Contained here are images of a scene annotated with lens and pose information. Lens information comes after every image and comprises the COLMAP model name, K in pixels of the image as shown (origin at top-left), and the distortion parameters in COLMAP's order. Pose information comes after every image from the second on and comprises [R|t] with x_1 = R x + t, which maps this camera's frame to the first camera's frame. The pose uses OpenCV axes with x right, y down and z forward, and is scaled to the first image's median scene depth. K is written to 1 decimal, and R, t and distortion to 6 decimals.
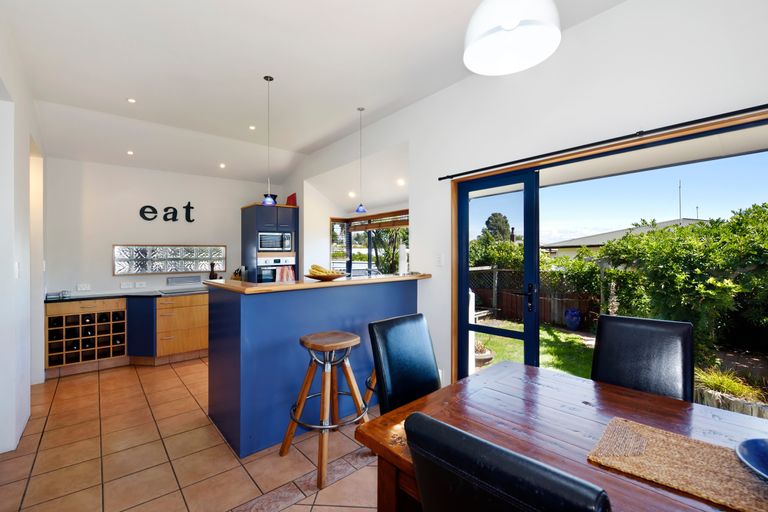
lens RADIAL K [[330.8, 0, 384.0], [0, 330.8, 256.0], [0, 0, 1]] dist [-0.001411, -0.000141]
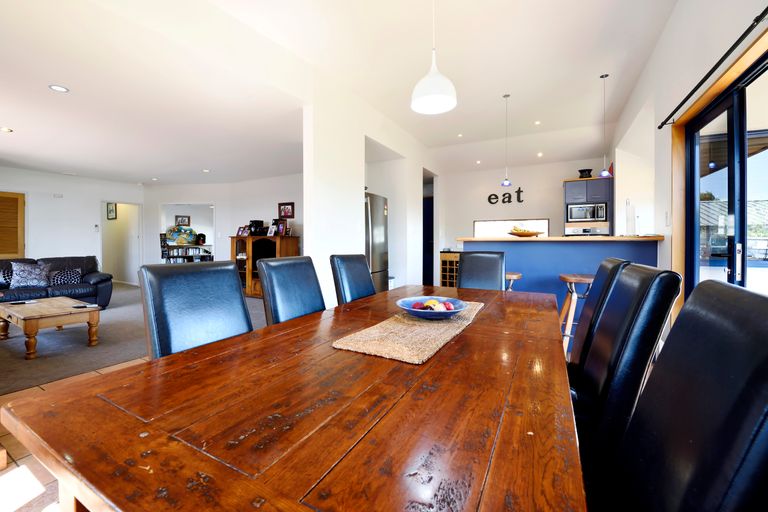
lens RADIAL K [[330.8, 0, 384.0], [0, 330.8, 256.0], [0, 0, 1]] dist [-0.001411, -0.000141]
pose [[0.378971, 0.051251, -0.923988, 0.478412], [-0.000571, 0.998478, 0.055149, 0.043303], [0.925408, -0.020372, 0.378423, -0.025676]]
